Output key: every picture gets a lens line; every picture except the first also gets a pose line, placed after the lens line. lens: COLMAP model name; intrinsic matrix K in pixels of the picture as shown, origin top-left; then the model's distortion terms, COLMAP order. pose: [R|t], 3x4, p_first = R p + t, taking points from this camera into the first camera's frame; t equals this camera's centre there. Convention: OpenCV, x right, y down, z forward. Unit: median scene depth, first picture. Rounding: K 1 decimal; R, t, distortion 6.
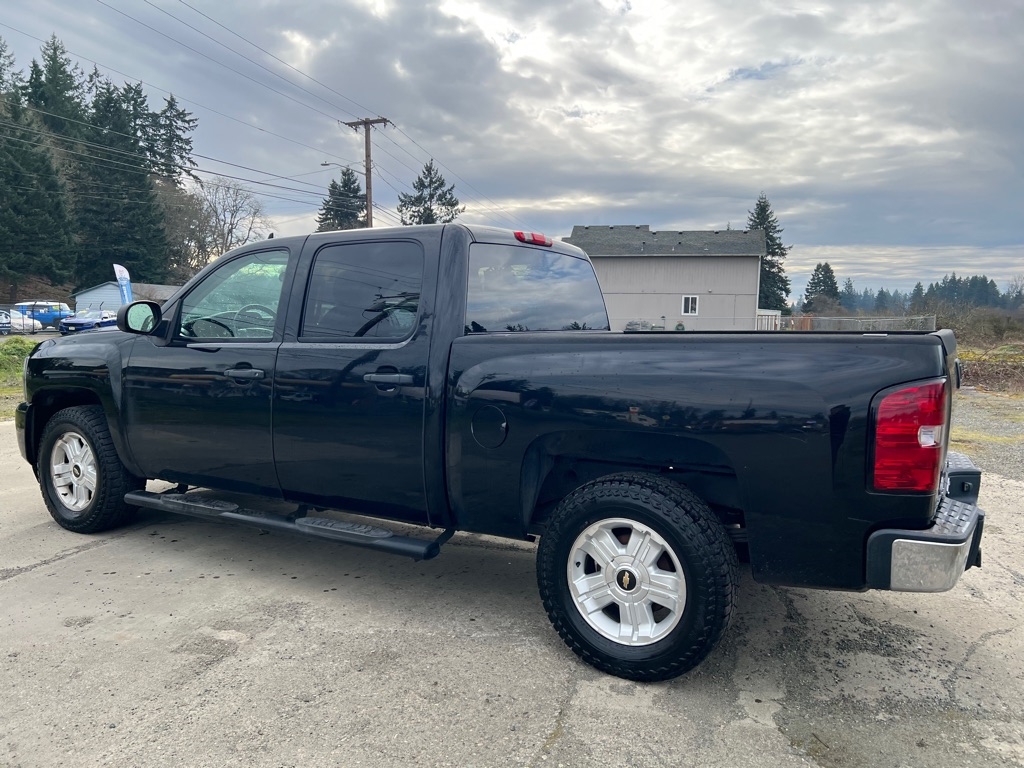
lens RADIAL K [[764.2, 0, 513.9], [0, 764.2, 391.6], [0, 0, 1]] dist [0.053371, -0.057343]
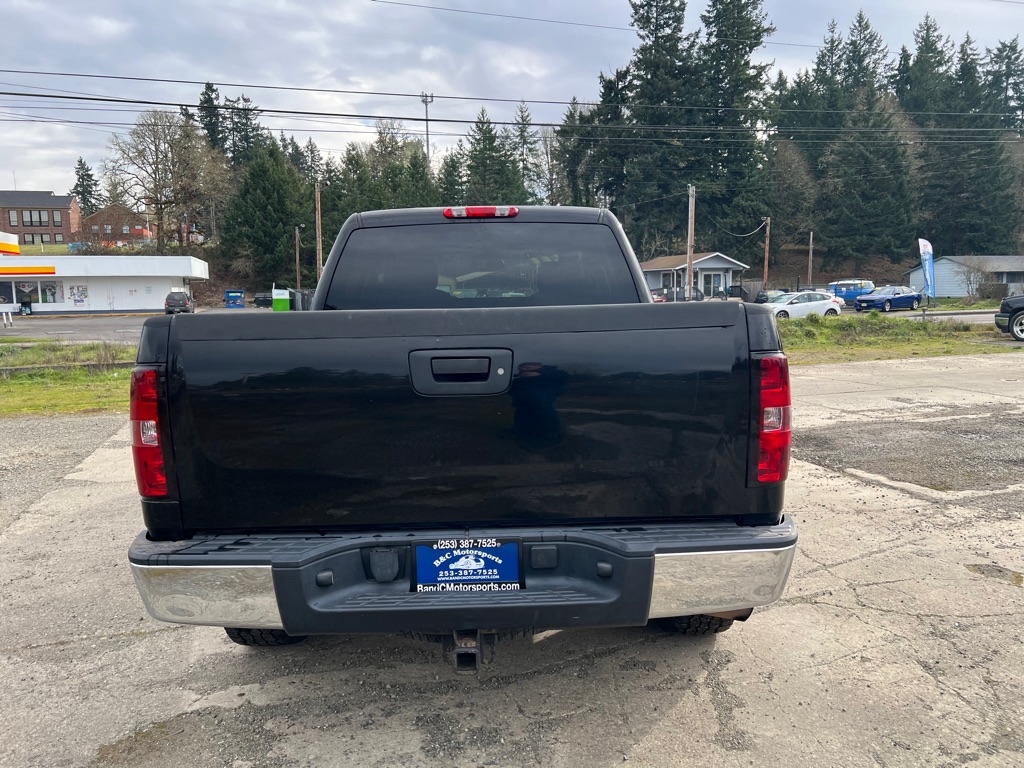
lens RADIAL K [[764.2, 0, 520.7], [0, 764.2, 385.5], [0, 0, 1]] dist [0.053371, -0.057343]
pose [[0.519600, 0.076701, -0.850960, 0.067558], [-0.056264, 0.996872, 0.055498, -0.003007], [0.852555, 0.019042, 0.522291, 0.041197]]
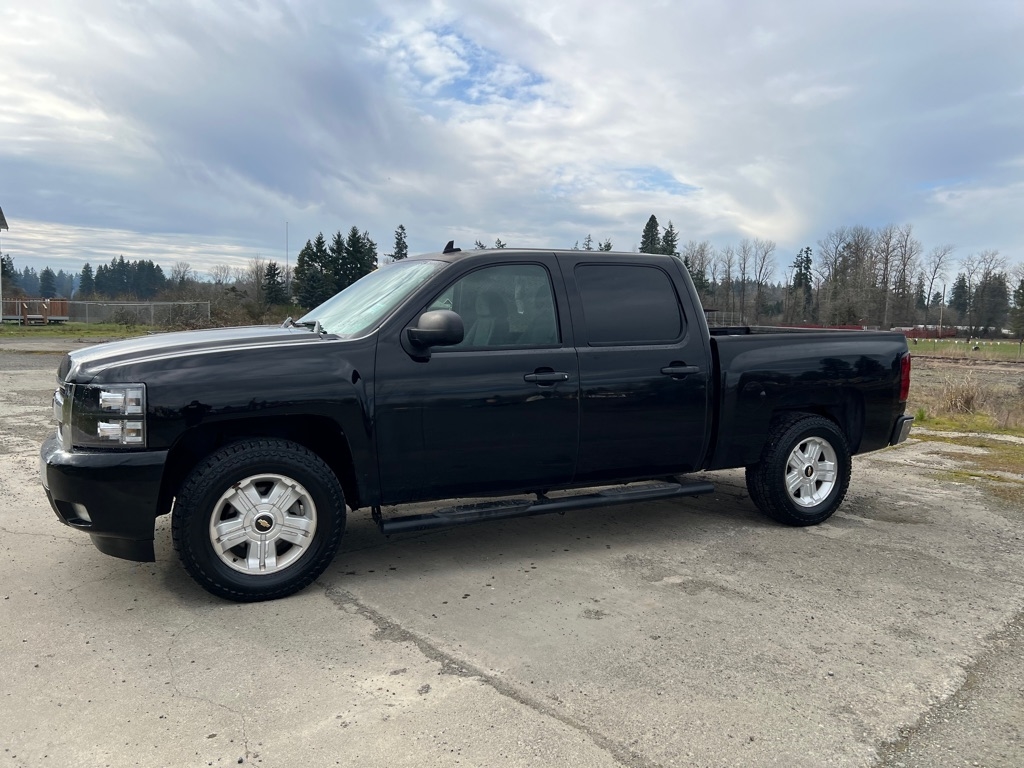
lens RADIAL K [[764.2, 0, 521.3], [0, 764.2, 408.0], [0, 0, 1]] dist [0.053371, -0.057343]
pose [[0.550644, -0.105433, 0.828055, -0.092928], [0.069408, 0.994339, 0.080449, -0.005092], [-0.831850, 0.013175, 0.554845, 0.030878]]
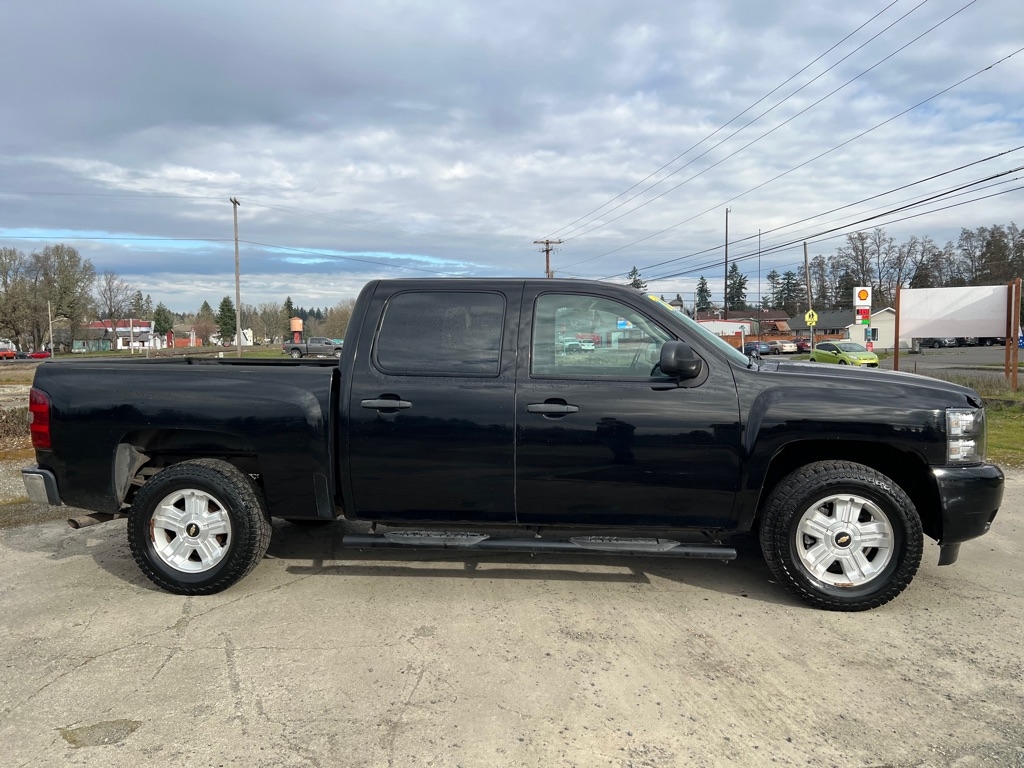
lens RADIAL K [[764.2, 0, 521.2], [0, 764.2, 399.2], [0, 0, 1]] dist [0.053371, -0.057343]
pose [[-0.914104, 0.026024, -0.404644, 0.026297], [-0.042585, 0.986258, 0.159630, -0.017662], [0.403237, 0.163150, -0.900434, 0.170883]]
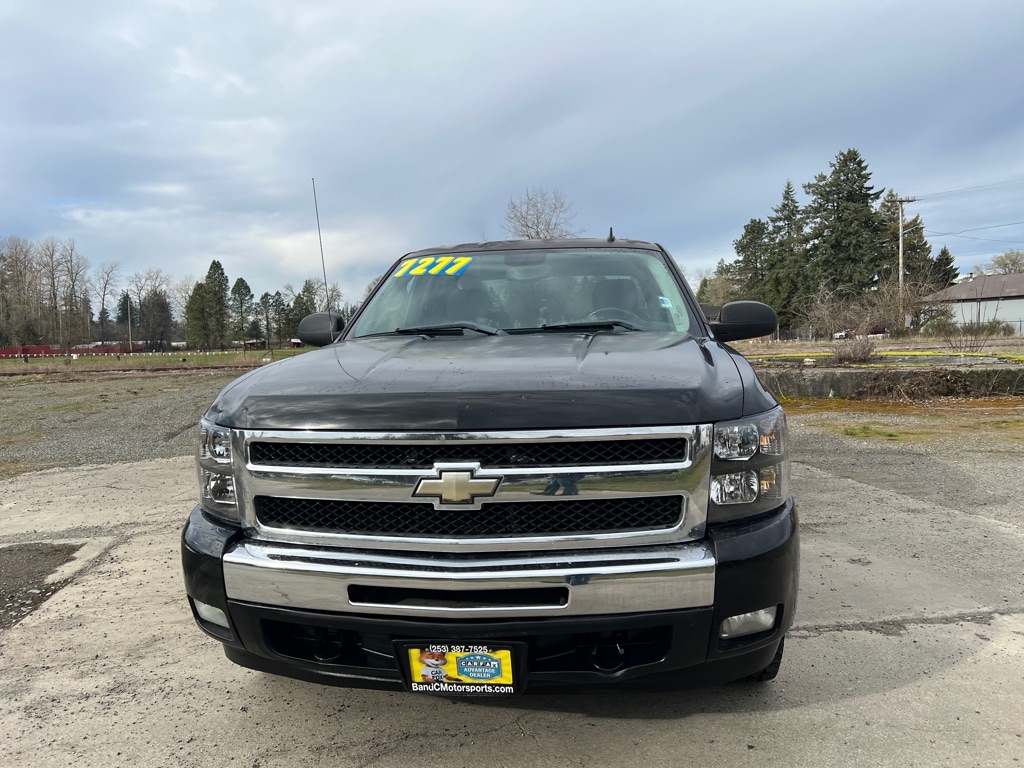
lens RADIAL K [[764.2, 0, 518.0], [0, 764.2, 389.6], [0, 0, 1]] dist [0.053371, -0.057343]
pose [[-0.399428, -0.078610, 0.913388, -0.091806], [0.109264, 0.985133, 0.132566, -0.012560], [-0.910230, 0.152751, -0.384901, 0.122238]]
